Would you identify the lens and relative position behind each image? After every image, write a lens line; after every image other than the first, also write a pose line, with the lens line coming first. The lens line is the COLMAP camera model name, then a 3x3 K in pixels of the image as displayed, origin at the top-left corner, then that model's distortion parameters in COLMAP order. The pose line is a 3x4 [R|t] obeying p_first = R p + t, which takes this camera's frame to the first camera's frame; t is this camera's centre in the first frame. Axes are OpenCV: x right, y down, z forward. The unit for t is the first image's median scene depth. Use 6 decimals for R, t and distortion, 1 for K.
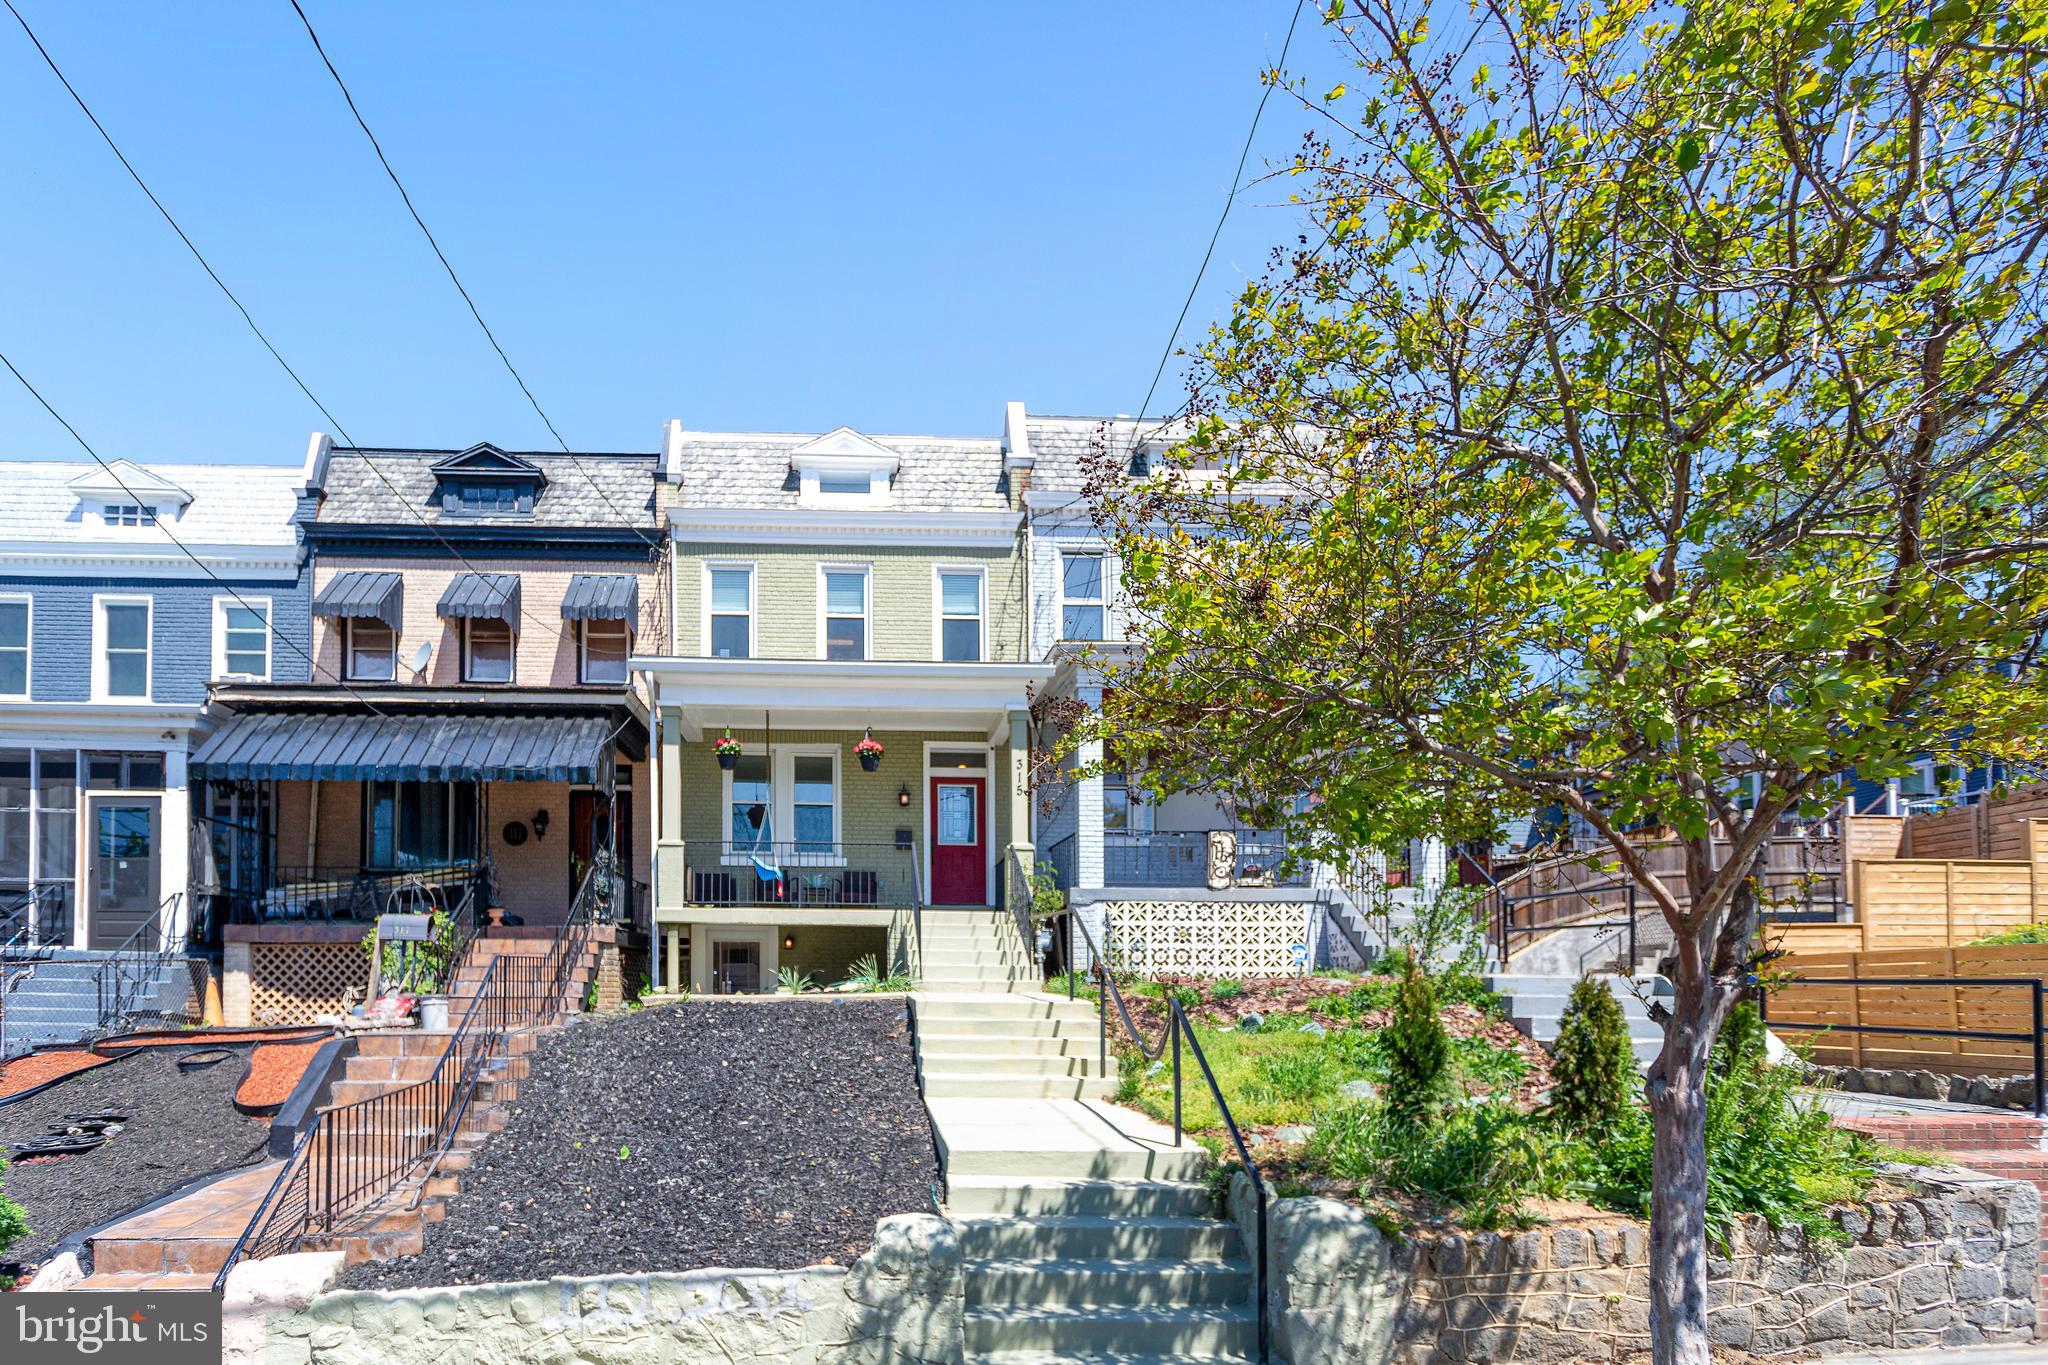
lens RADIAL K [[986.0, 0, 1018.2], [0, 986.0, 690.2], [0, 0, 1]] dist [-0.005177, 0.004337]
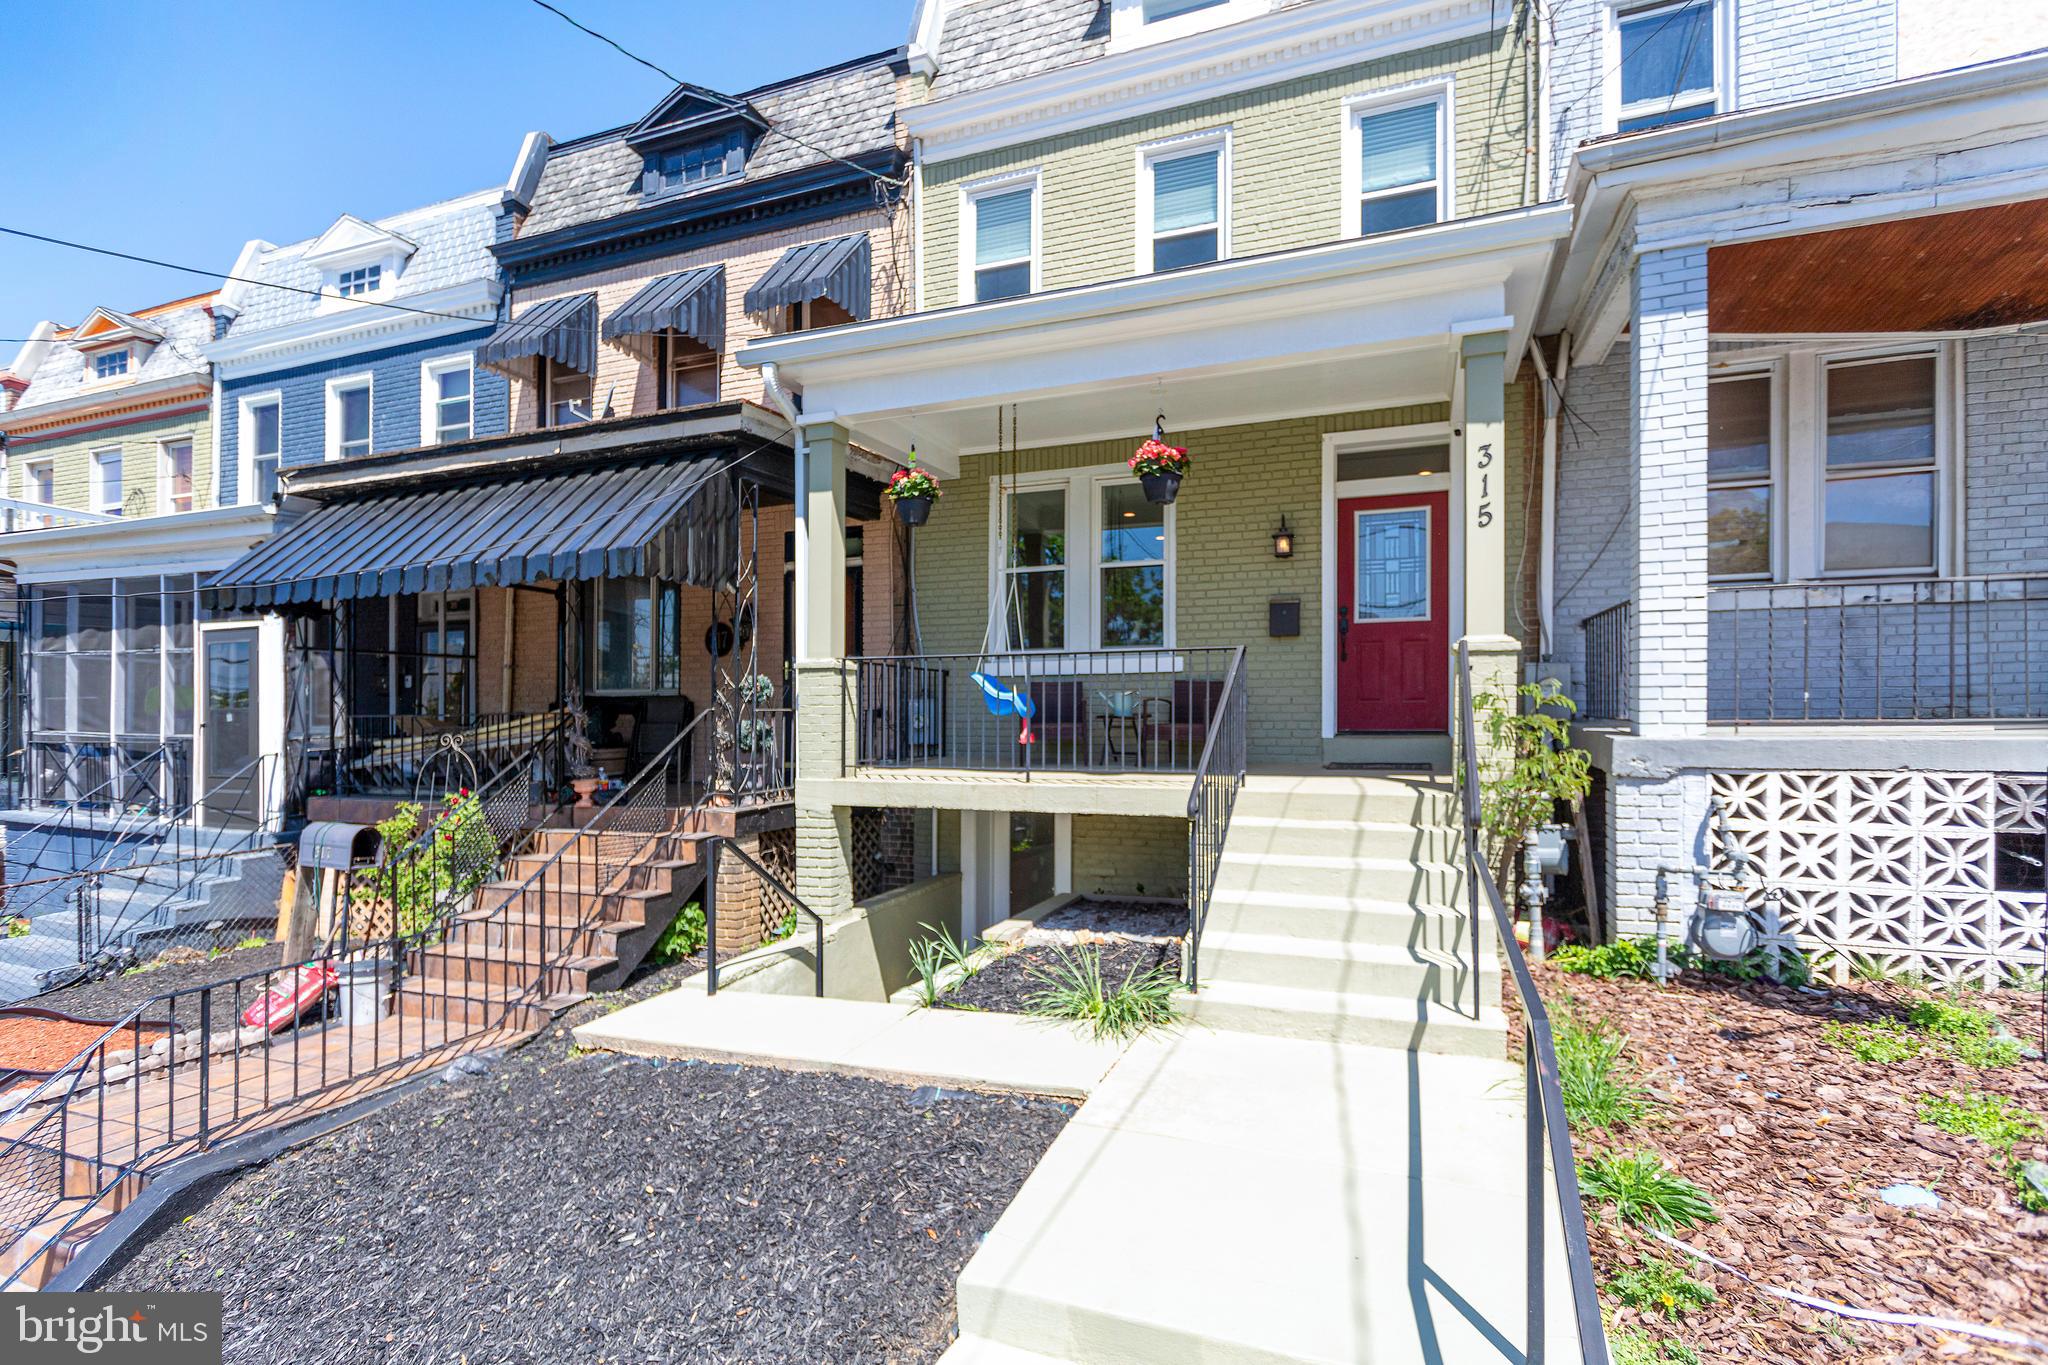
lens RADIAL K [[1057.7, 0, 1042.0], [0, 1057.7, 680.0], [0, 0, 1]] dist [0.006100, -0.000068]
pose [[0.884884, -0.017568, -0.465480, 0.037204], [0.133441, 0.966968, 0.217178, 0.035119], [0.446289, -0.254292, 0.857999, 0.392699]]
